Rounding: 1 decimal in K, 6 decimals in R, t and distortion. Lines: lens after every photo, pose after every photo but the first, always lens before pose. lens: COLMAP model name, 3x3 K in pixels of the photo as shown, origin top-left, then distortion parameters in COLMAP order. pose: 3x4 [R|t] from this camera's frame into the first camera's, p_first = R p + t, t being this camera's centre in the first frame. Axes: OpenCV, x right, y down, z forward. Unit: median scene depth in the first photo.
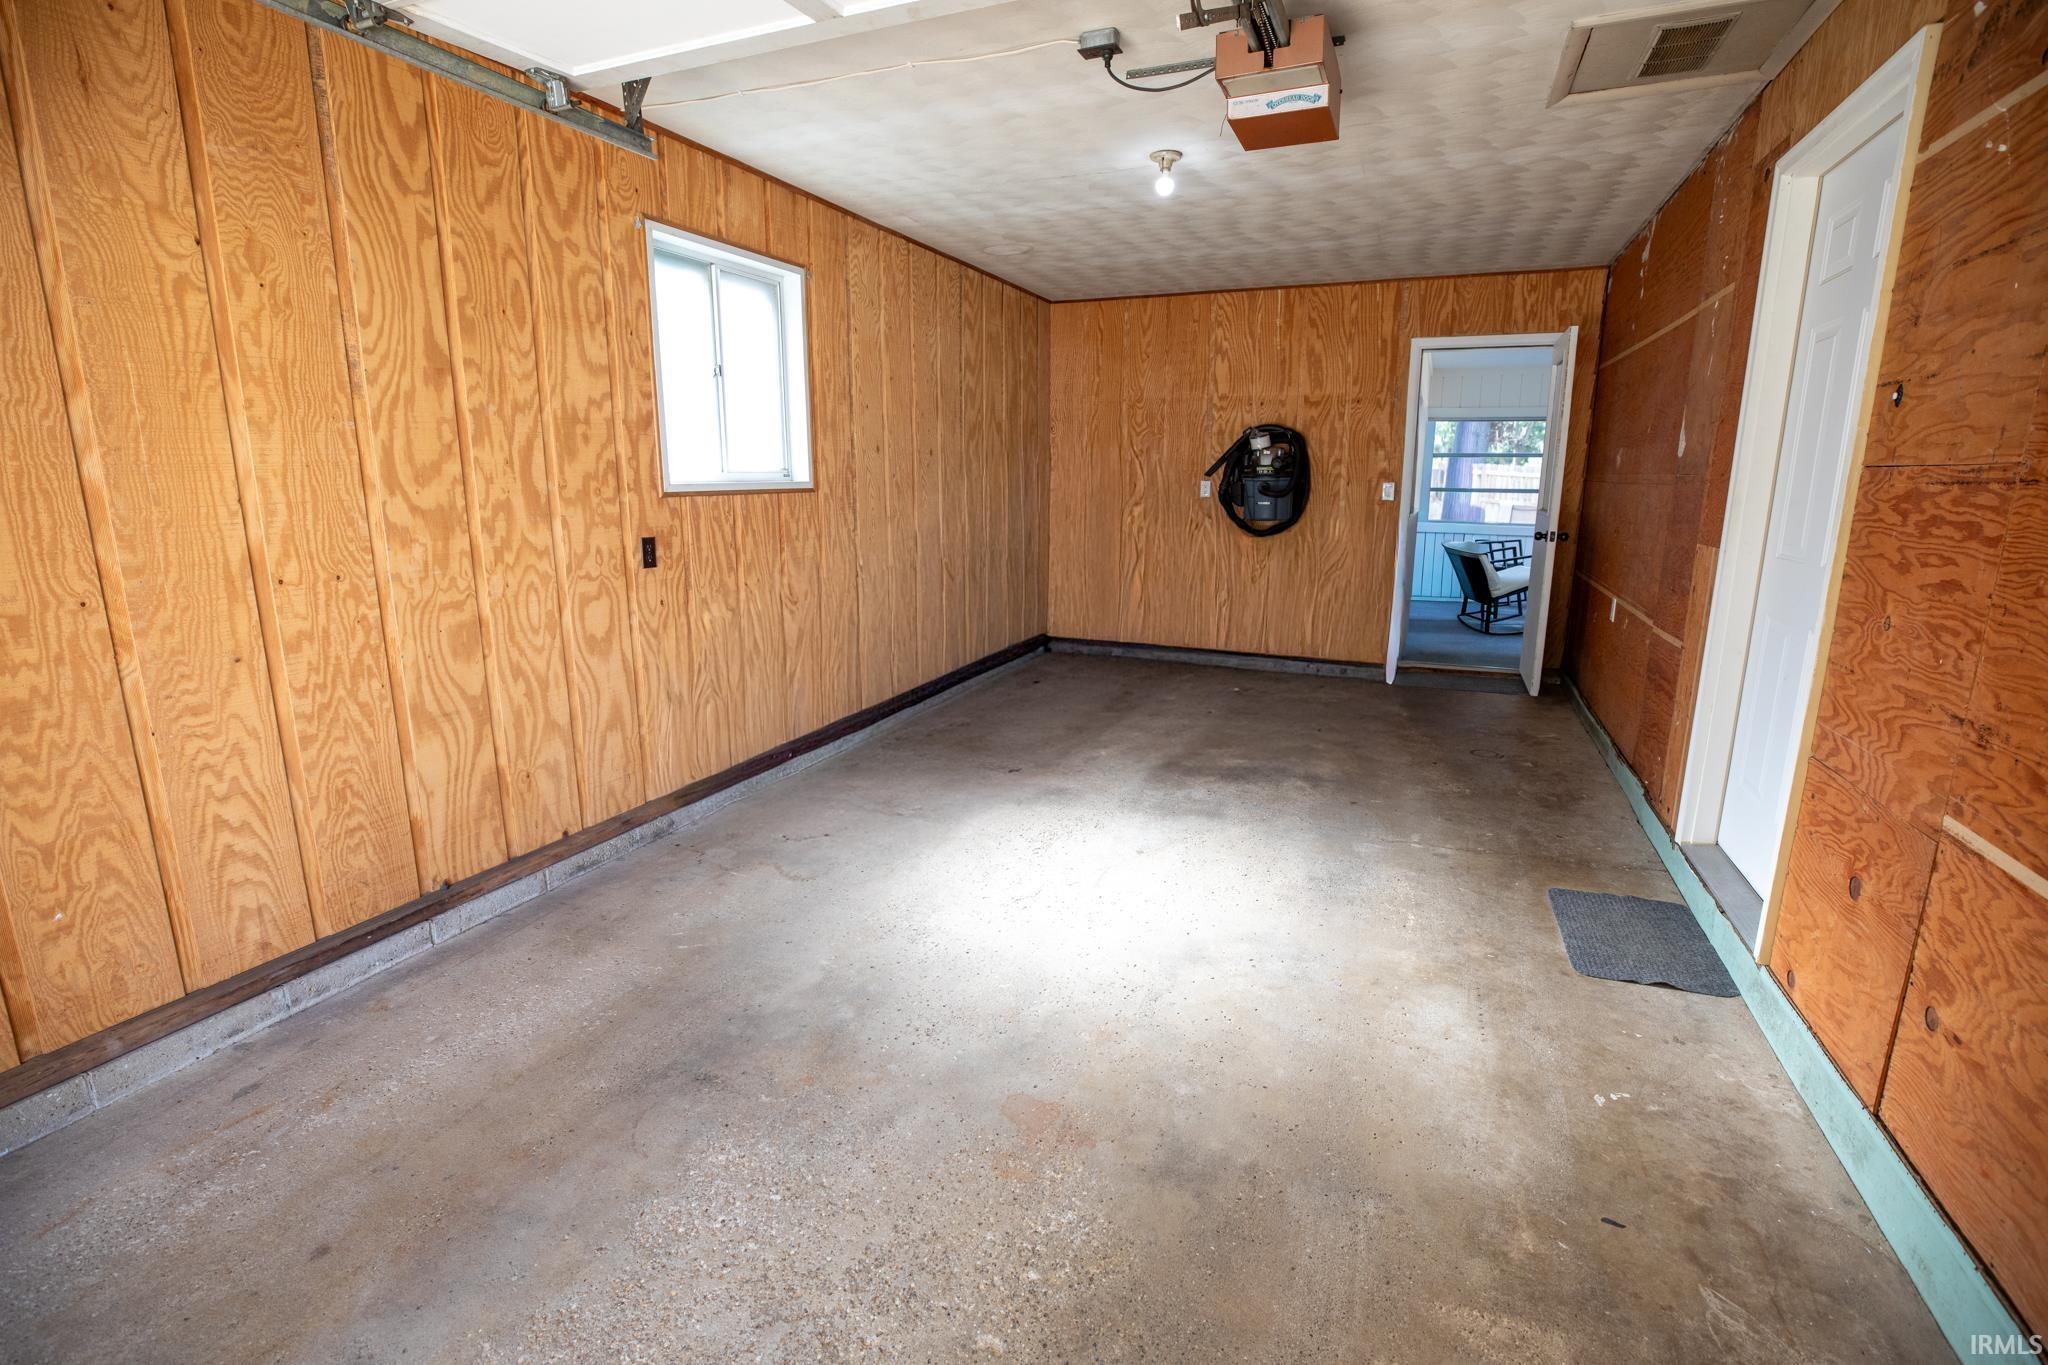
lens RADIAL K [[940.4, 0, 1024.0], [0, 940.4, 682.5], [0, 0, 1]] dist [-0.051084, 0.013290]
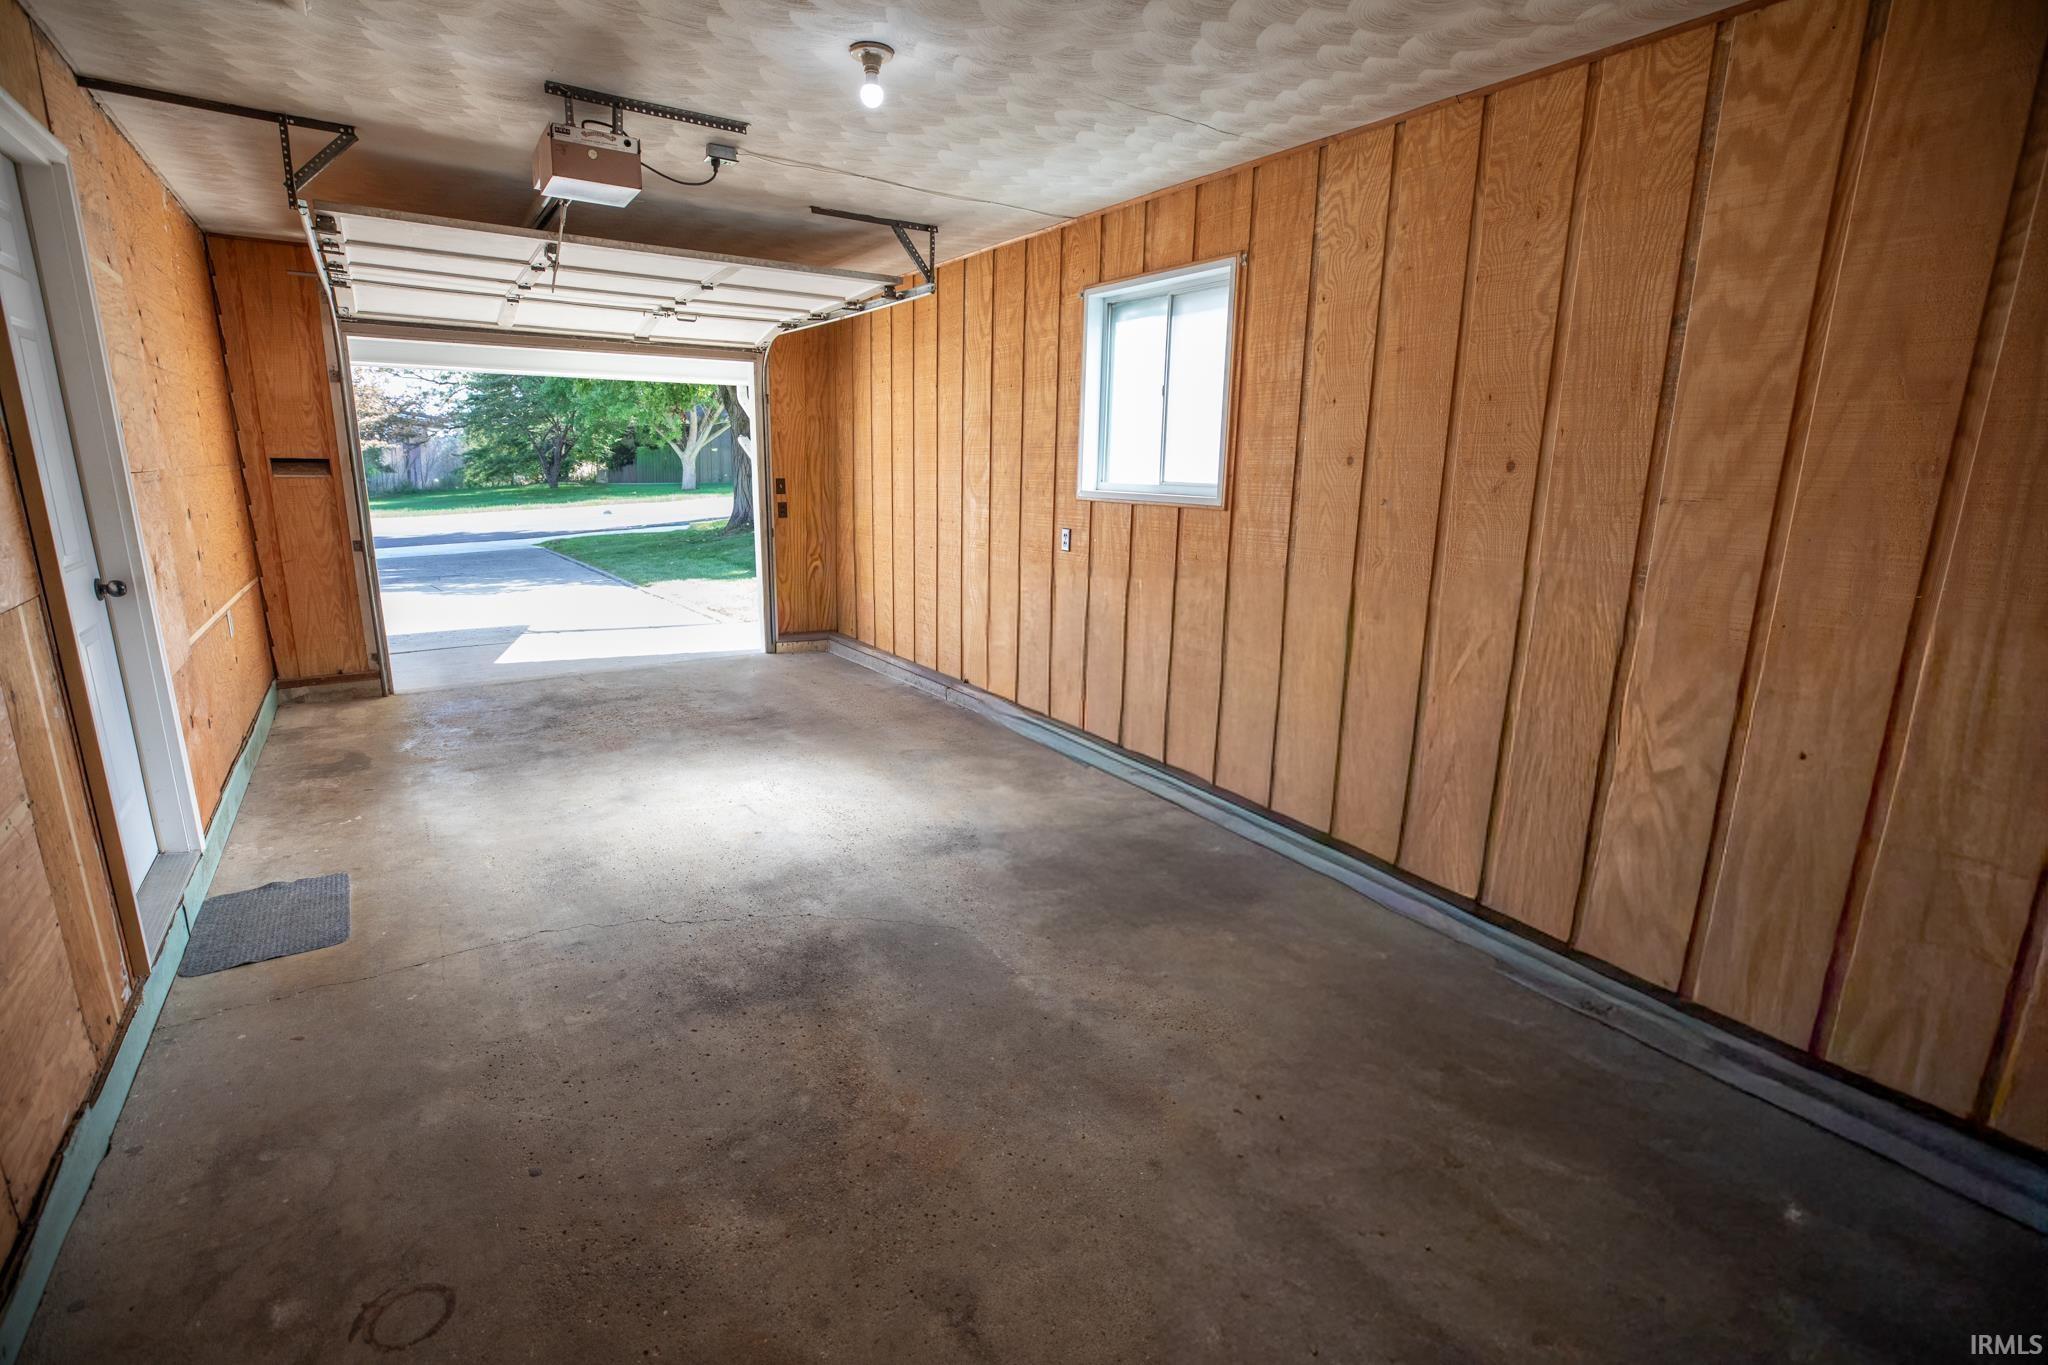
lens RADIAL K [[940.4, 0, 1024.0], [0, 940.4, 682.5], [0, 0, 1]] dist [-0.051084, 0.013290]
pose [[-0.542067, 0.178067, -0.821252, 0.912336], [-0.200831, 0.921521, 0.332366, -0.447960], [0.815984, 0.345097, -0.463765, 1.898835]]
